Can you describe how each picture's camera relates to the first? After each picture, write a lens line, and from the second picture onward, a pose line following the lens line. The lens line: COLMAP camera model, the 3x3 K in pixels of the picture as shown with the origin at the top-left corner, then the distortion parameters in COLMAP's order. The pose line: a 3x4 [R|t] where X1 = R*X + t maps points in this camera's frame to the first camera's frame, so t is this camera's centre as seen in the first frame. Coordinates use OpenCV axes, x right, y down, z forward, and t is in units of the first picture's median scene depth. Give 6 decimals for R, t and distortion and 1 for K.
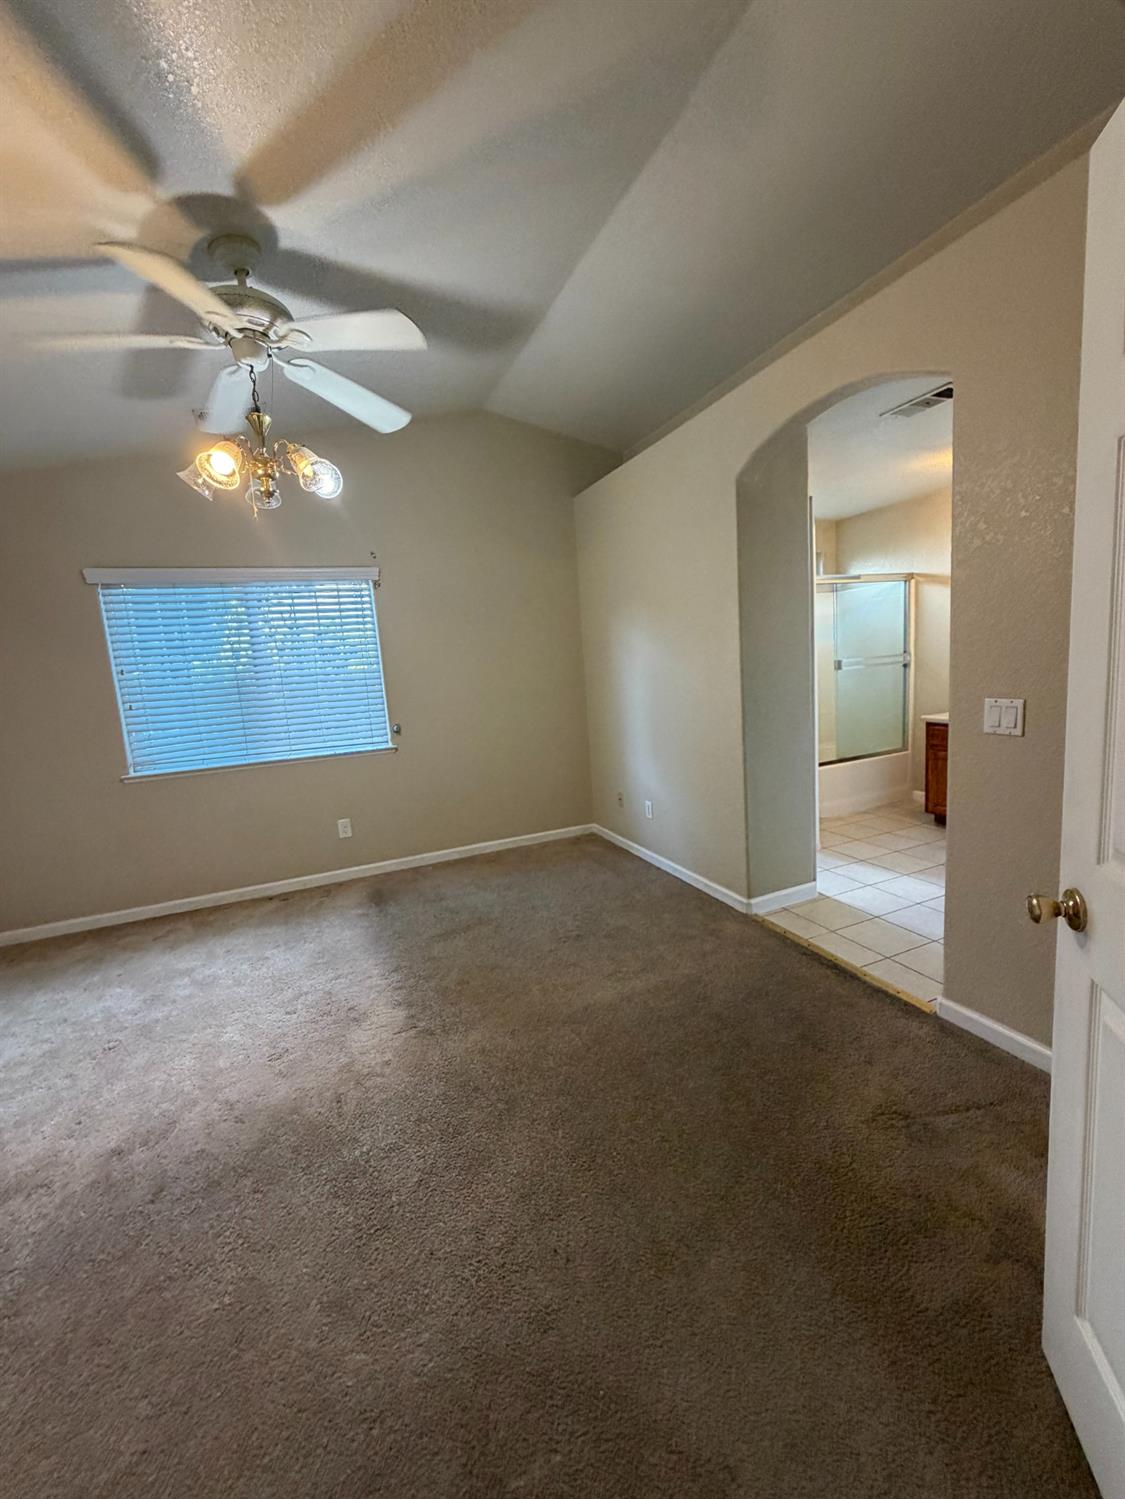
lens RADIAL K [[600.1, 0, 559.8], [0, 600.1, 742.2], [0, 0, 1]] dist [0.001903, -0.000338]
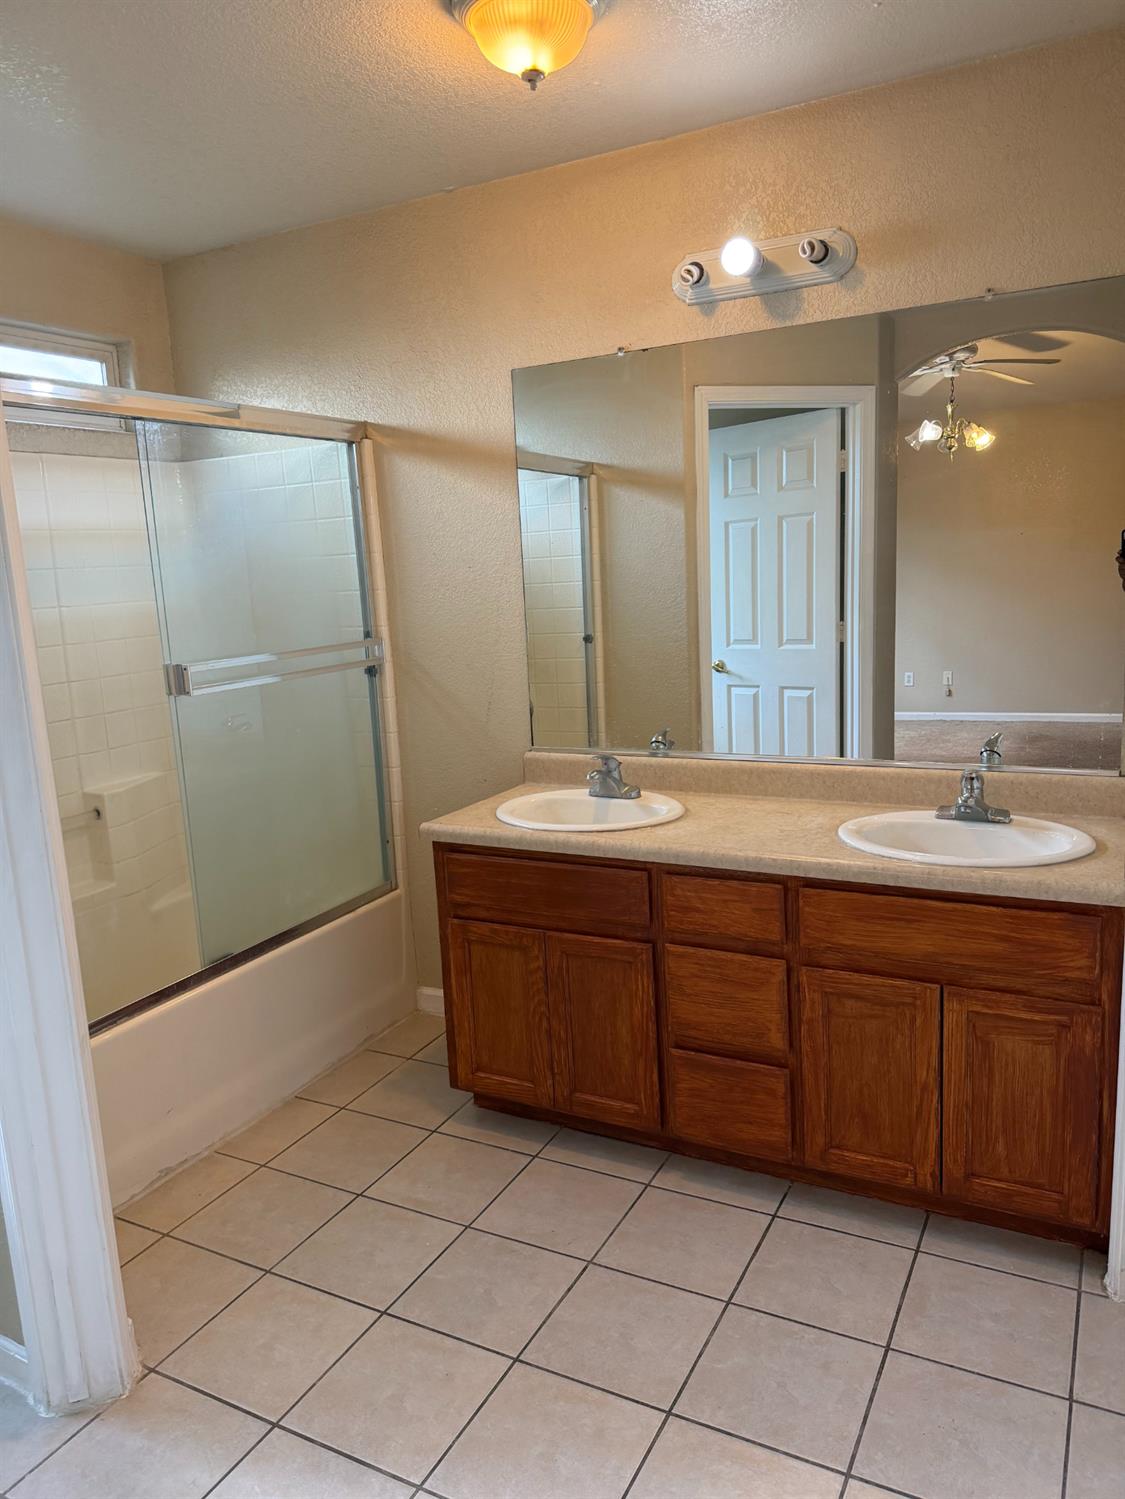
lens RADIAL K [[1051.4, 0, 567.4], [0, 1051.4, 762.0], [0, 0, 1]] dist [0.083211, -0.033924]
pose [[0.773151, -0.080789, 0.629056, 0.343892], [0.080082, 0.996351, 0.029534, -0.110828], [-0.629146, 0.027542, 0.776799, 0.565749]]
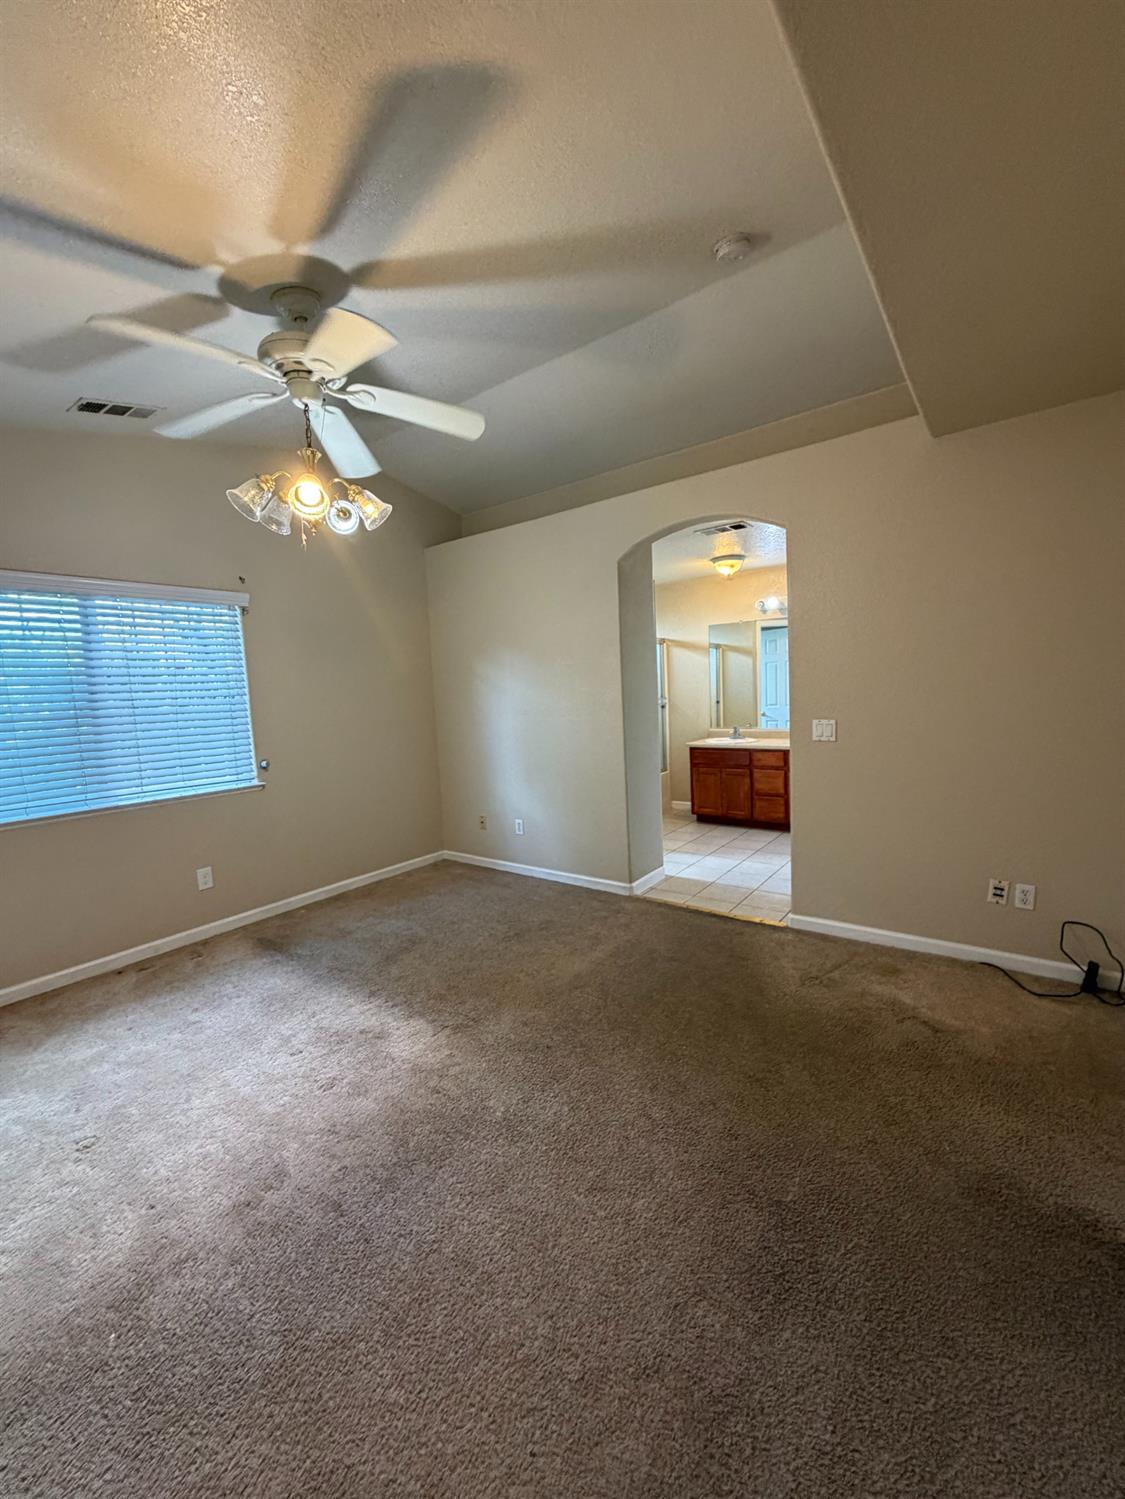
lens RADIAL K [[600.1, 0, 561.6], [0, 600.1, 742.2], [0, 0, 1]] dist [0.001903, -0.000338]
pose [[0.868720, -0.015361, 0.495065, -0.387302], [0.052628, 0.996723, -0.061423, 0.028998], [-0.492499, 0.079413, 0.866682, -0.049115]]
